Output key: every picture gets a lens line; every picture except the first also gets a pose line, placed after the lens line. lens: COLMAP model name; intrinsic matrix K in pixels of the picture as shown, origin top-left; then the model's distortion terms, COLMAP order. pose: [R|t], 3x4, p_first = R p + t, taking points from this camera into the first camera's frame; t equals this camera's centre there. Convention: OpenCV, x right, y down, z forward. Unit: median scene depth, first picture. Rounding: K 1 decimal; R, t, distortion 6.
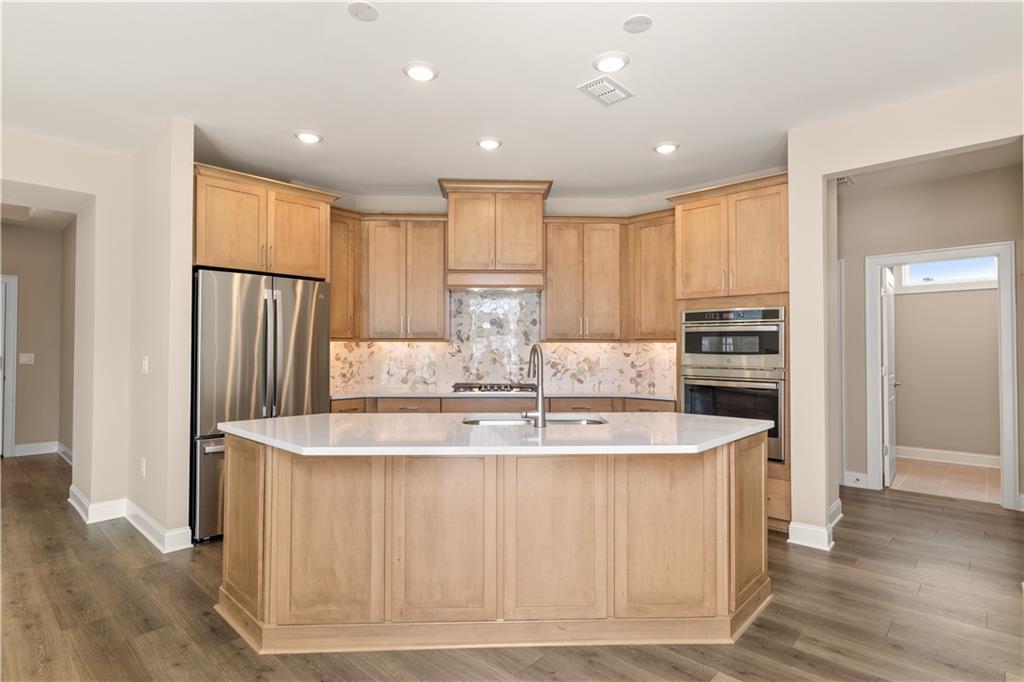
lens RADIAL K [[530.1, 0, 503.0], [0, 530.1, 338.9], [0, 0, 1]] dist [0.006712, 0.003522]
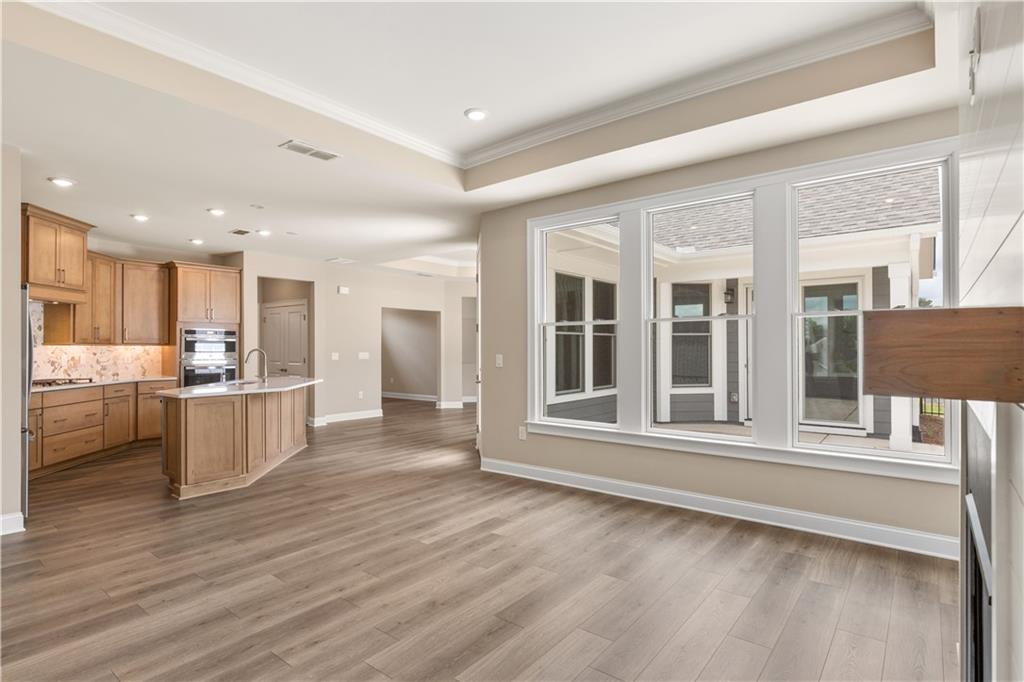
lens RADIAL K [[507.1, 0, 510.2], [0, 507.1, 345.9], [0, 0, 1]] dist [-0.002337, -0.000029]
pose [[-0.076502, 0.002306, 0.997067, -1.164899], [-0.015248, 0.999878, -0.003483, -0.003250], [-0.996953, -0.015470, -0.076458, 0.033141]]
